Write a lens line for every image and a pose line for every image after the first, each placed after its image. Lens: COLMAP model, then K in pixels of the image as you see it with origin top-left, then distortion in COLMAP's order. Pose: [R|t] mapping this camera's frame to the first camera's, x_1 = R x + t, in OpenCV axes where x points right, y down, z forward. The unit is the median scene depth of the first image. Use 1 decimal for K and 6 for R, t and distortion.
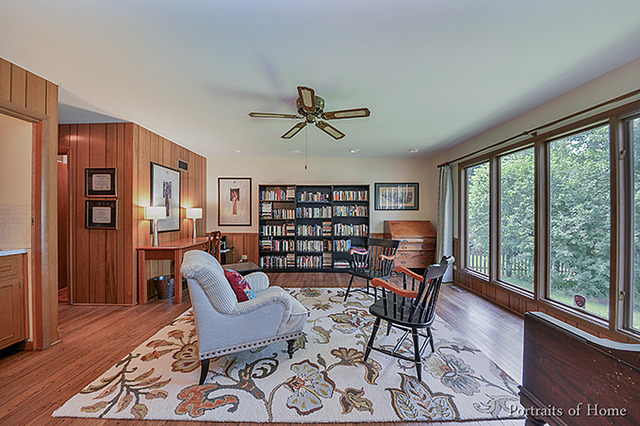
lens RADIAL K [[234.2, 0, 320.0], [0, 234.2, 213.0], [0, 0, 1]] dist [-0.000432, -0.000147]
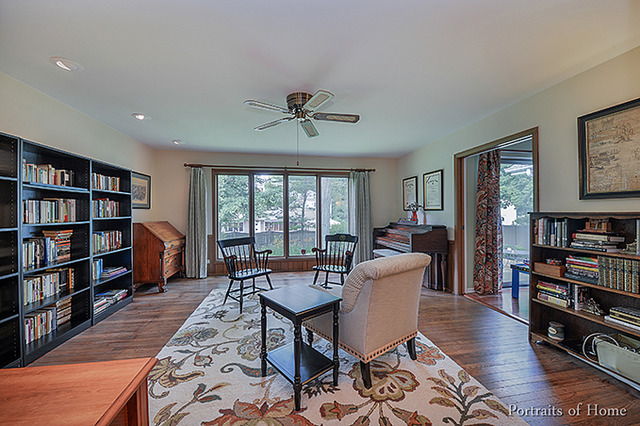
lens RADIAL K [[252.1, 0, 319.2], [0, 252.1, 209.2], [0, 0, 1]] dist [0.000202, -0.000103]
pose [[-0.160424, 0.012379, 0.986971, -1.456858], [0.012473, 0.999867, -0.010513, 0.012666], [-0.986969, 0.010624, -0.160557, 1.455347]]
